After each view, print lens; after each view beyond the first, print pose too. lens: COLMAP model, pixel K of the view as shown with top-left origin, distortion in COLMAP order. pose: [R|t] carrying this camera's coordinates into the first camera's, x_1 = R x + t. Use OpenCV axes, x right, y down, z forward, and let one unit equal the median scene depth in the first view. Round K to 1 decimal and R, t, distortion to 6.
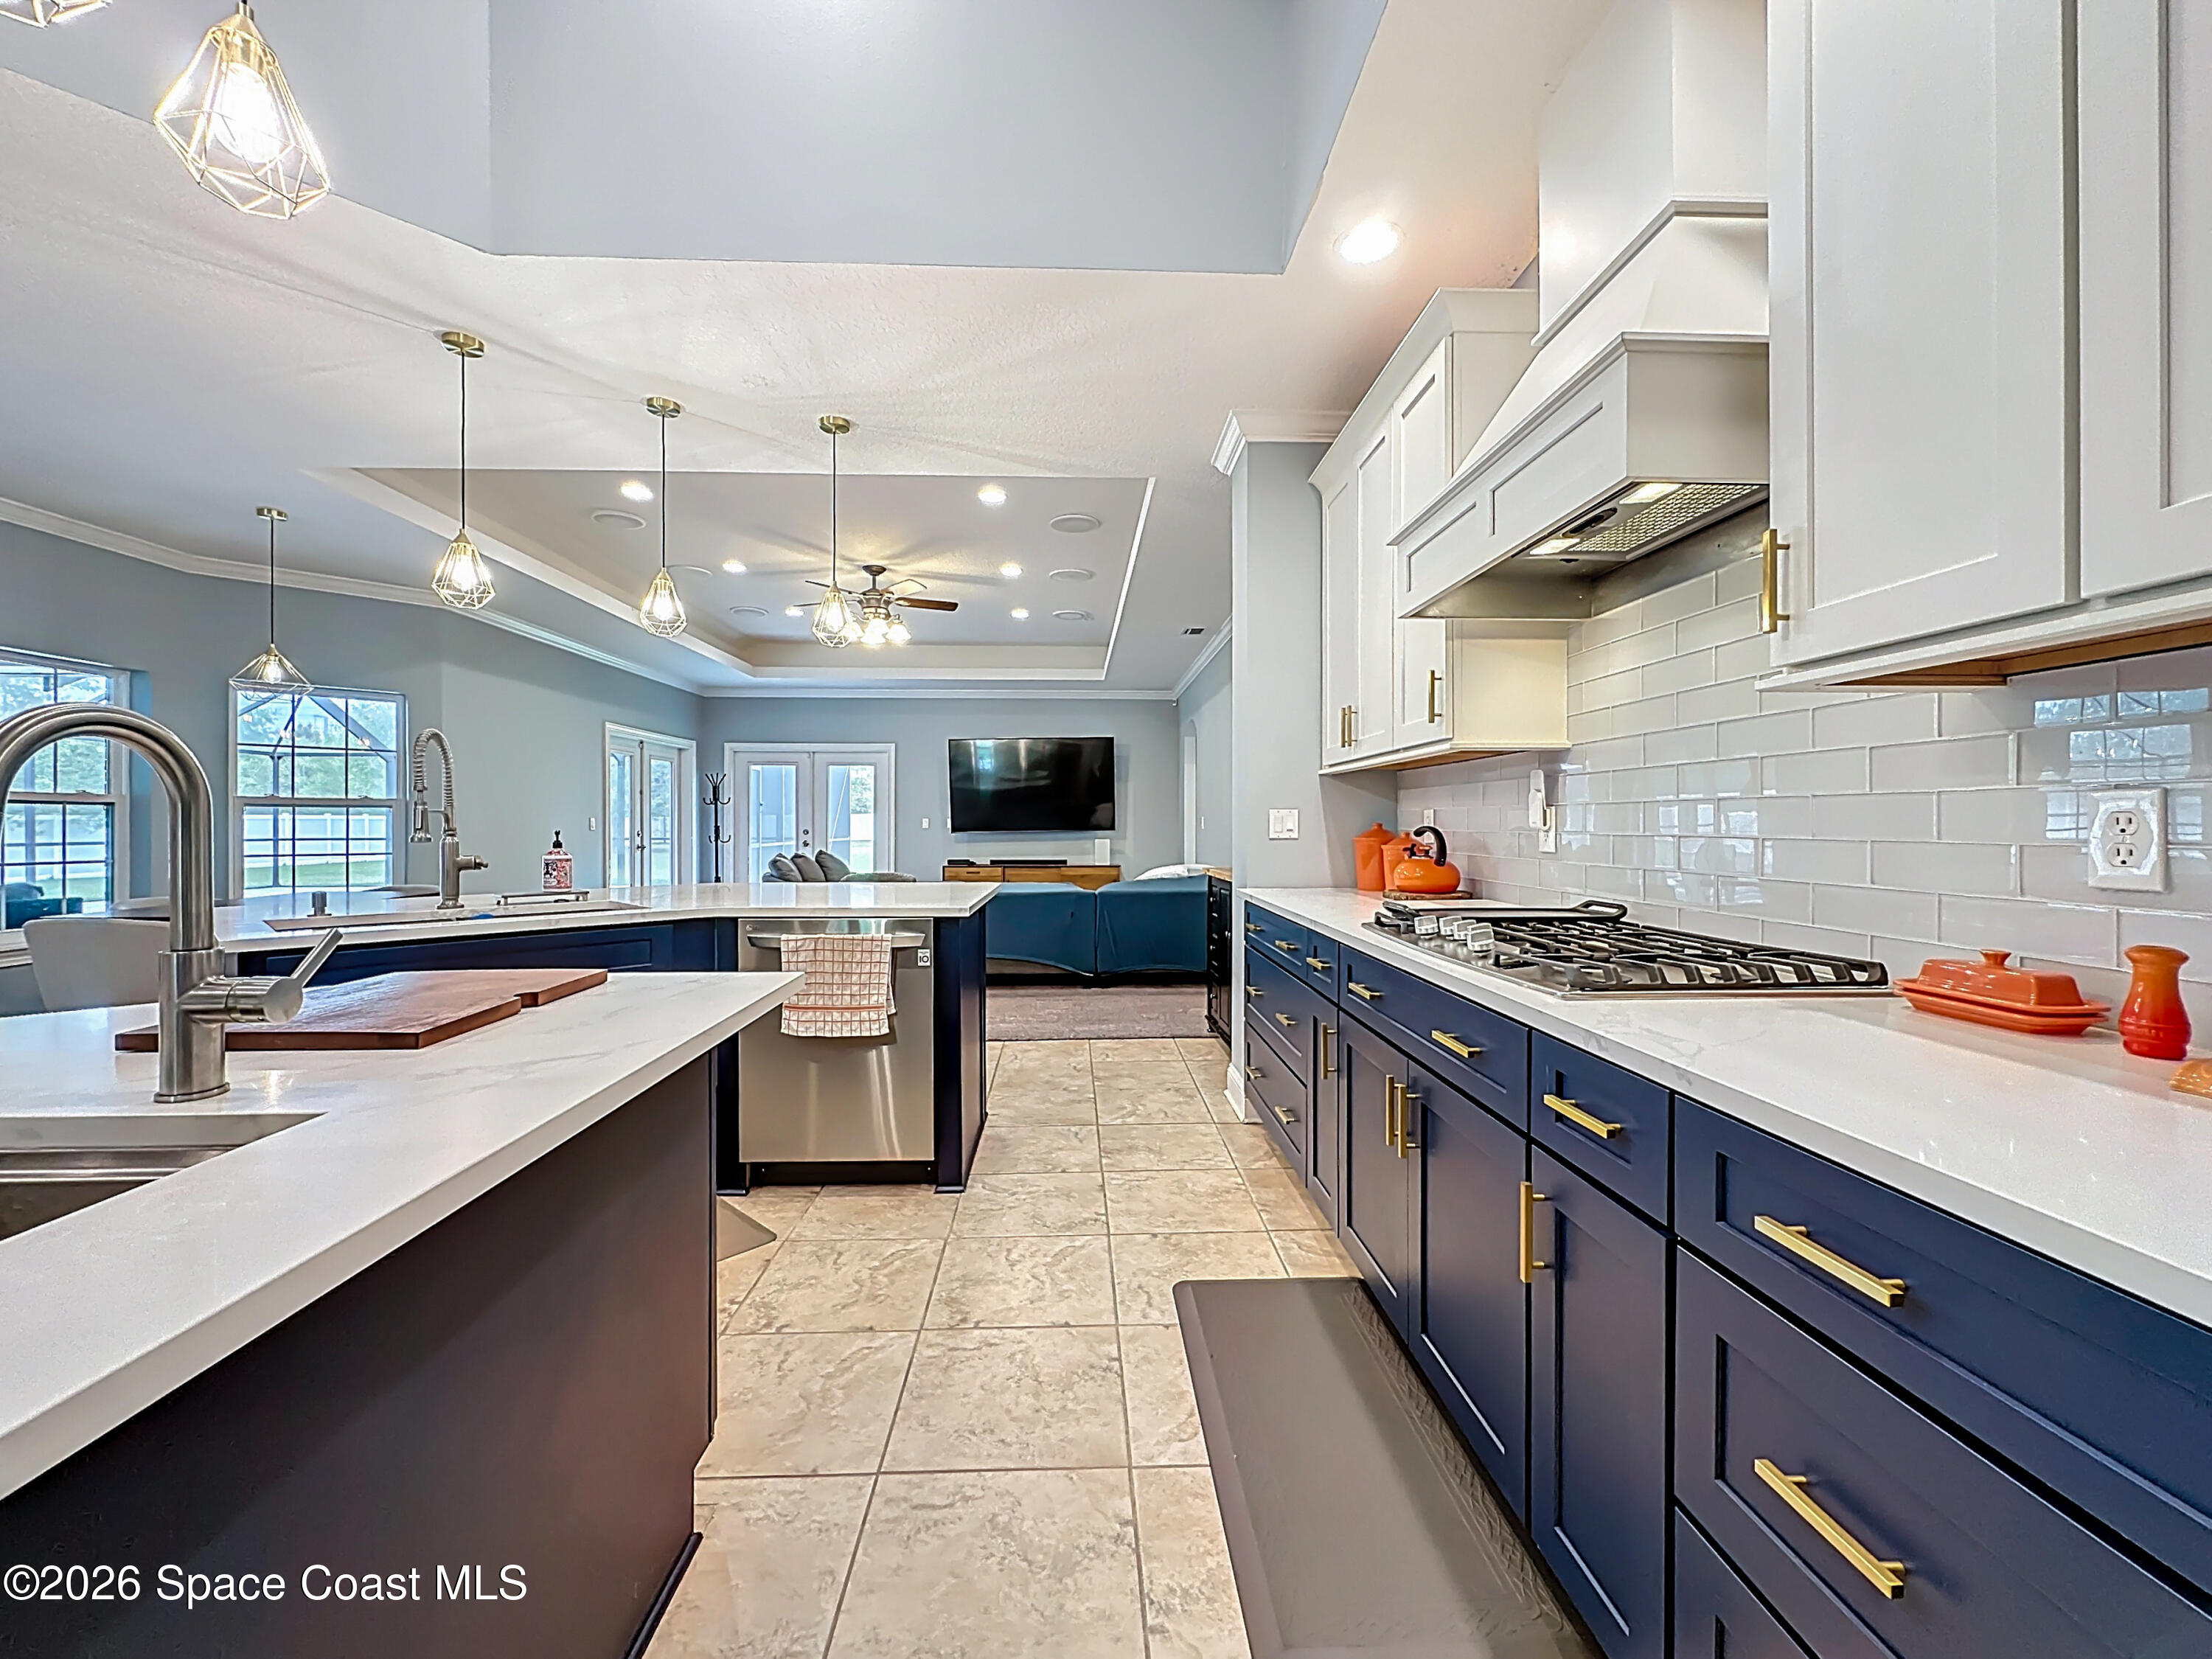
lens RADIAL K [[893.0, 0, 1101.7], [0, 893.0, 840.1], [0, 0, 1]] dist [-0.000873, -0.000031]
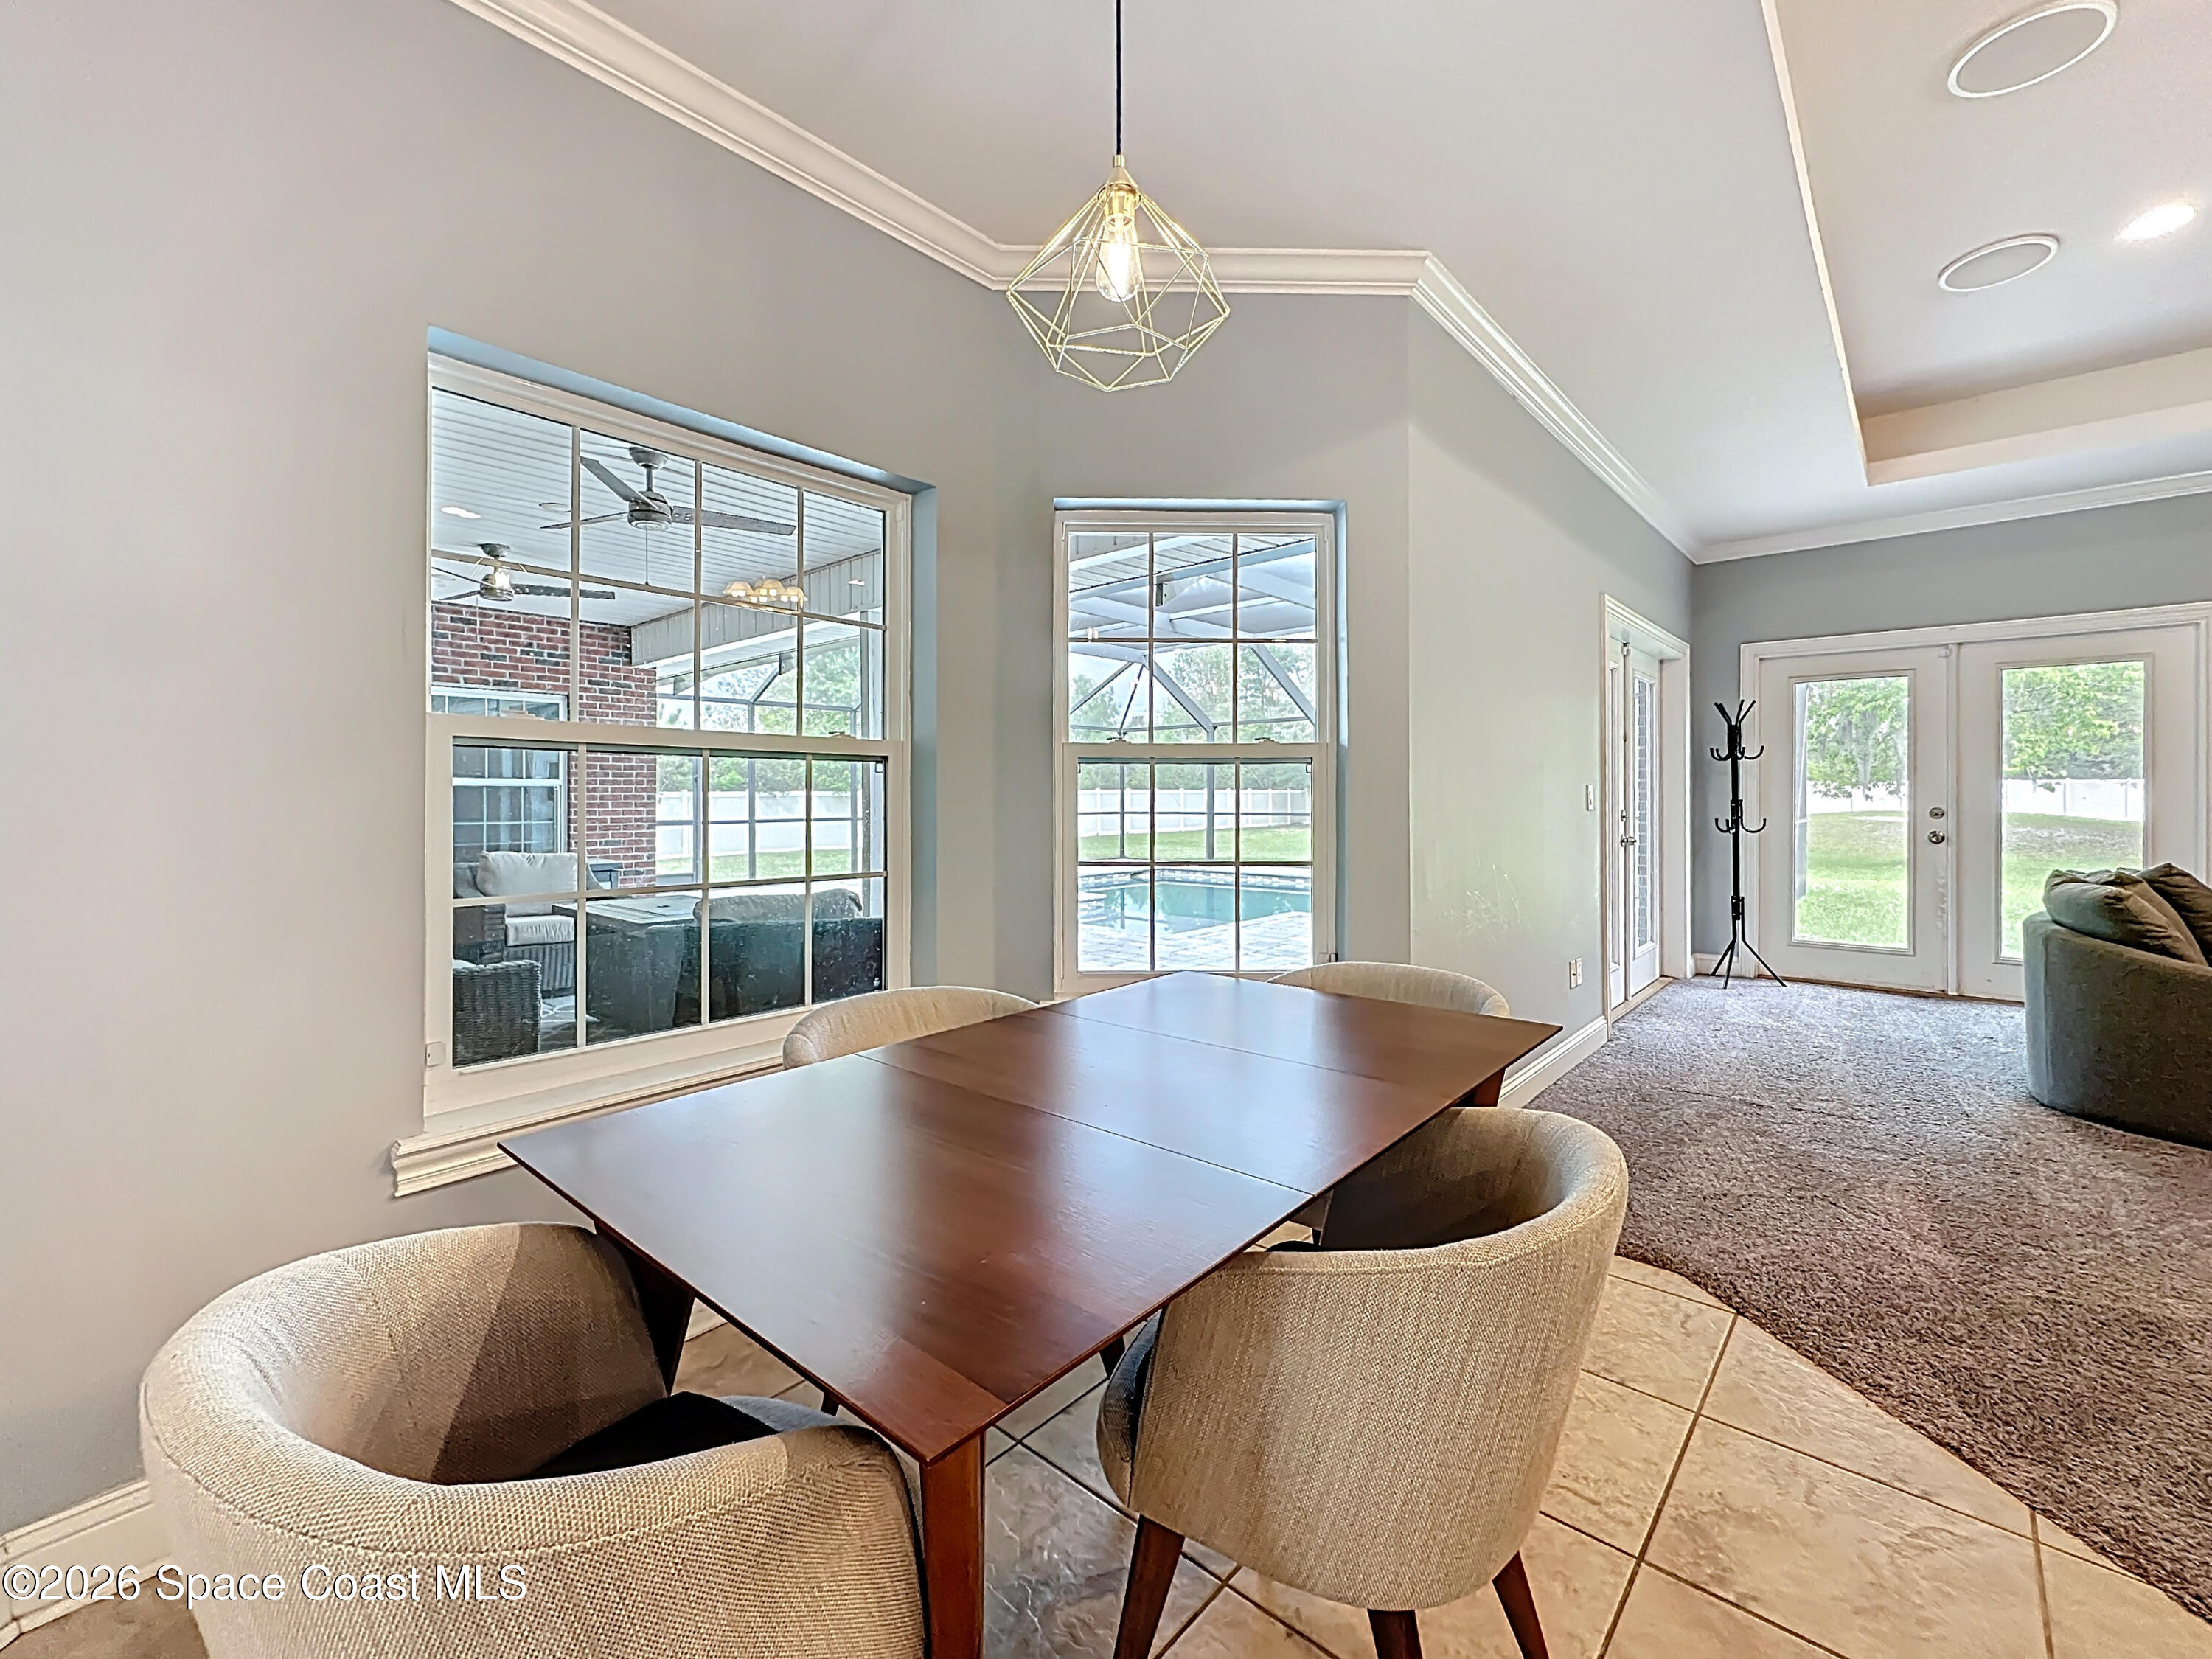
lens RADIAL K [[932.4, 0, 1110.4], [0, 932.4, 800.3], [0, 0, 1]] dist [-0.000395, -0.000089]
pose [[0.722483, -0.002016, -0.691386, -0.316566], [-0.009304, 0.999877, -0.012638, -0.005723], [0.691326, 0.015563, 0.722375, 0.342468]]
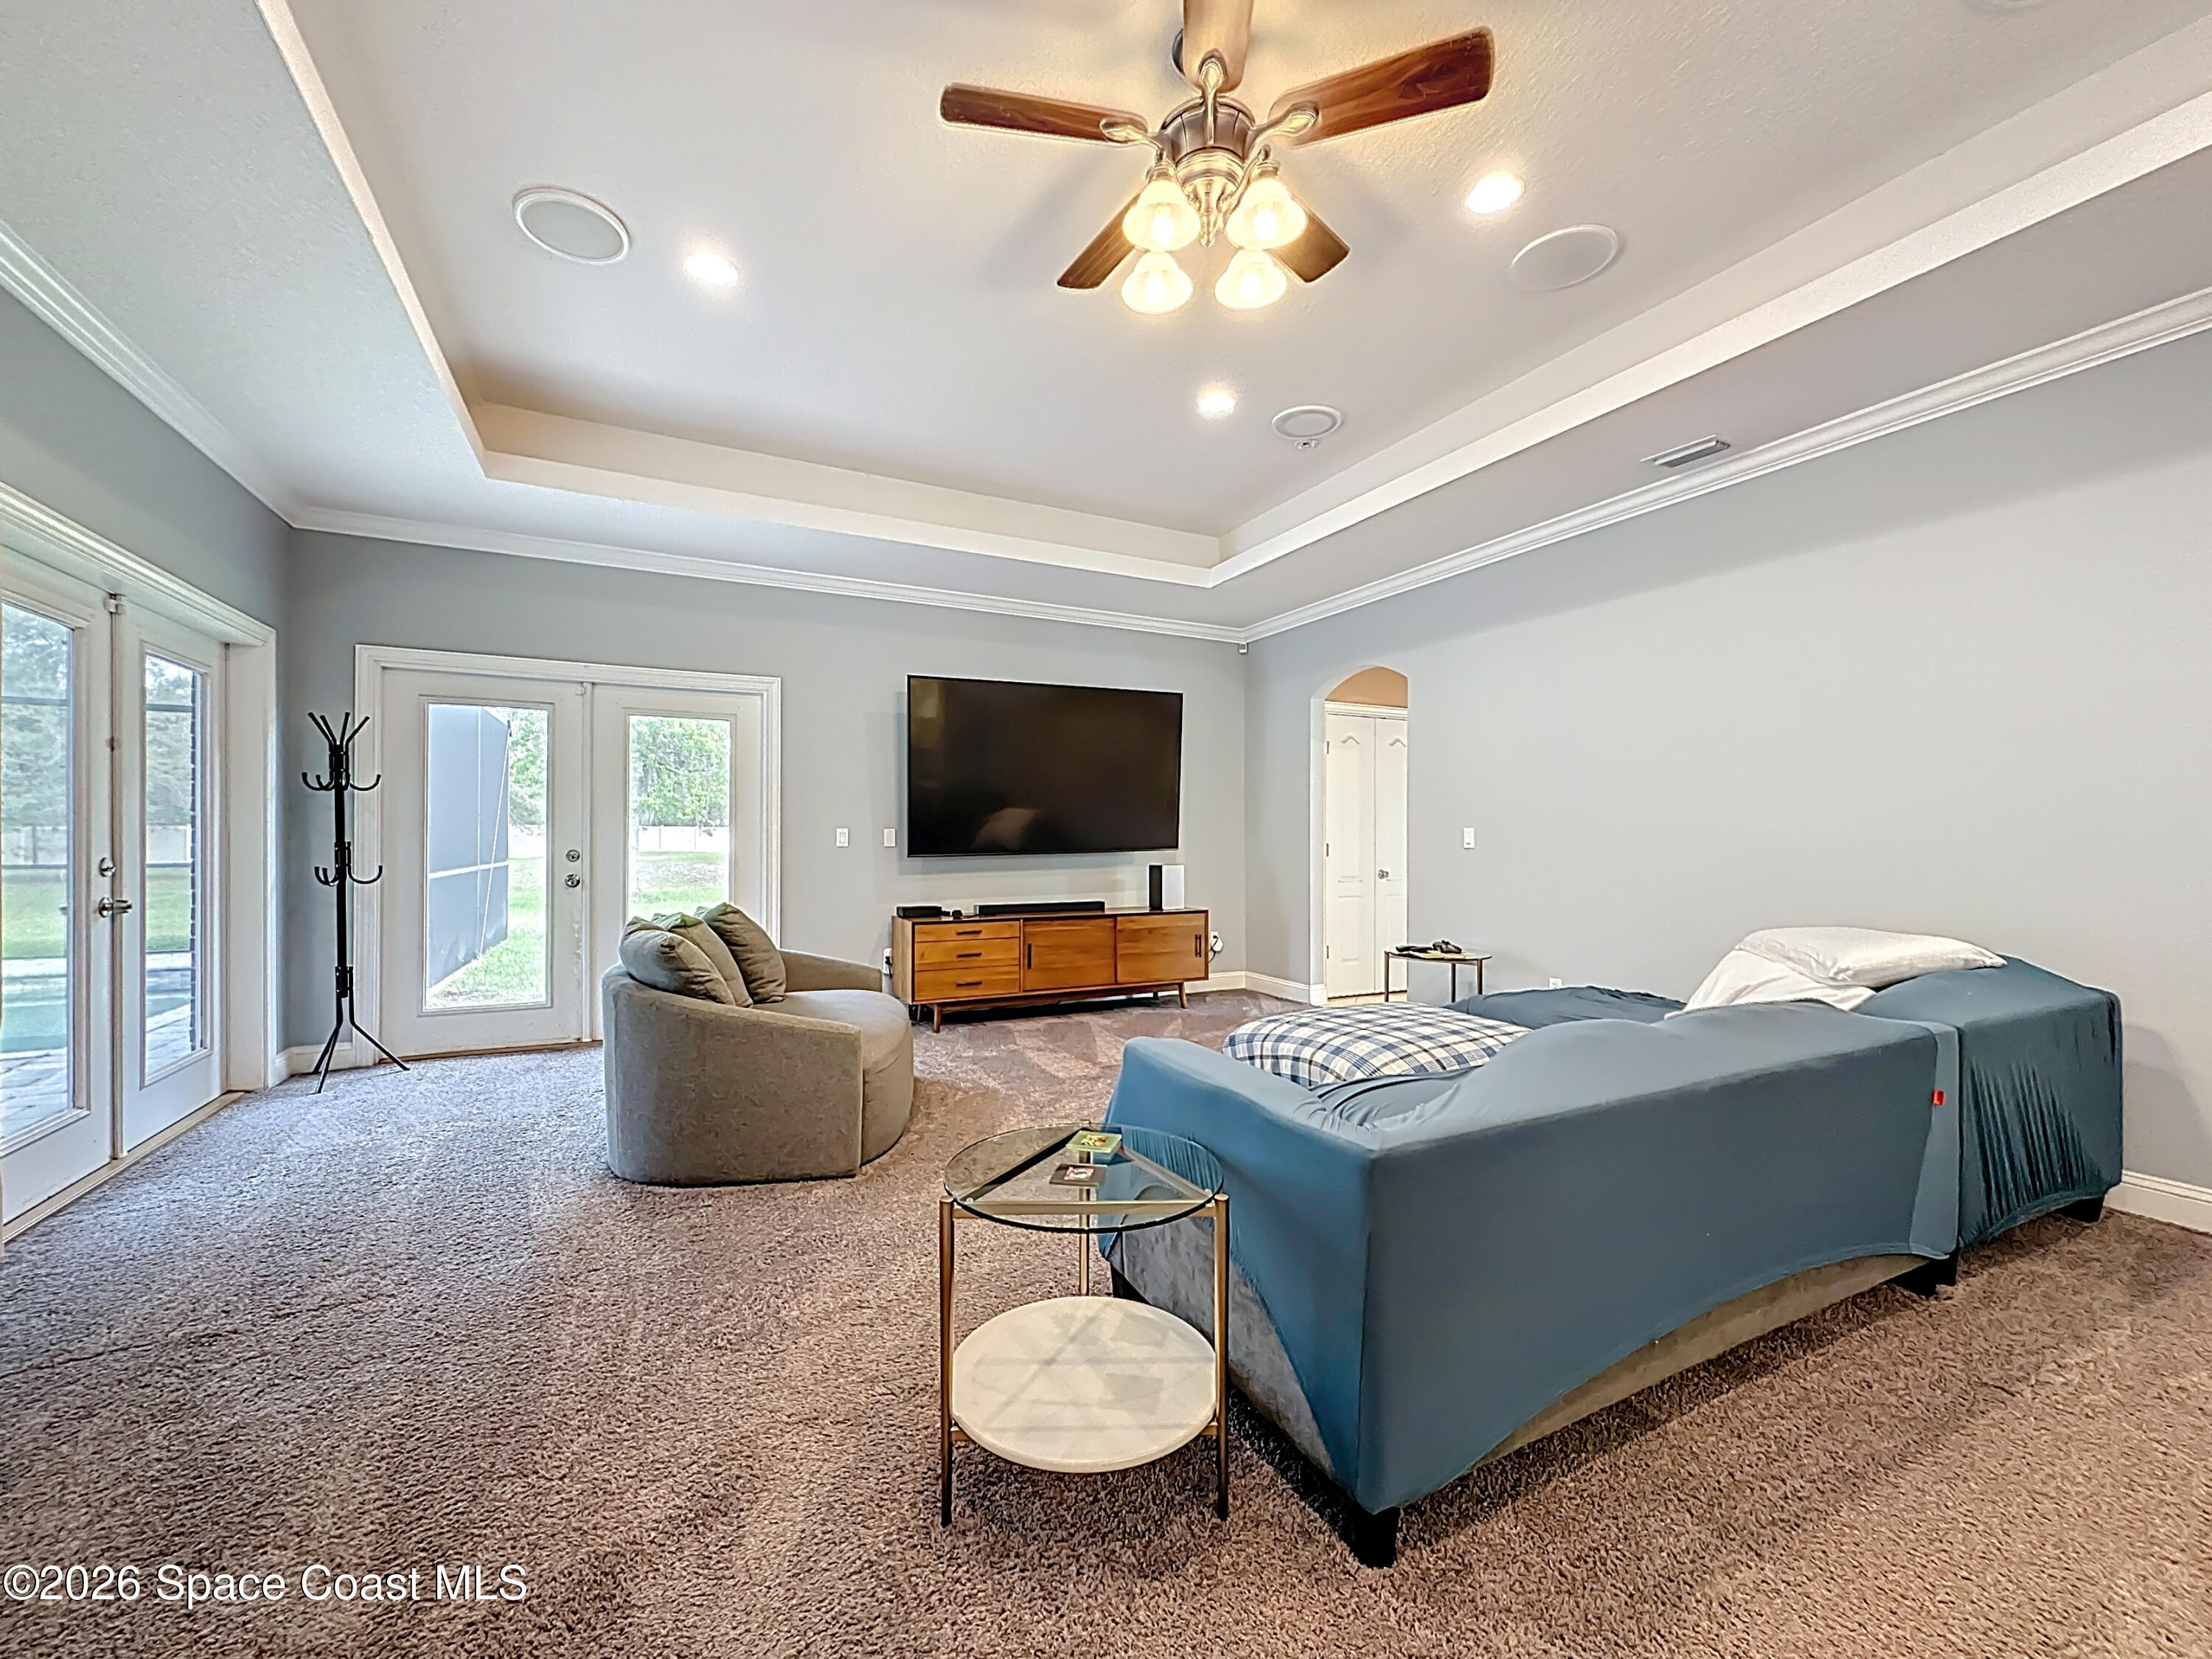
lens RADIAL K [[893.0, 0, 1101.7], [0, 893.0, 840.1], [0, 0, 1]] dist [-0.000873, -0.000031]
pose [[0.911835, -0.001036, 0.410555, -0.280940], [0.007763, 0.999862, -0.014718, -0.008554], [-0.410482, 0.016607, 0.911717, 0.482798]]
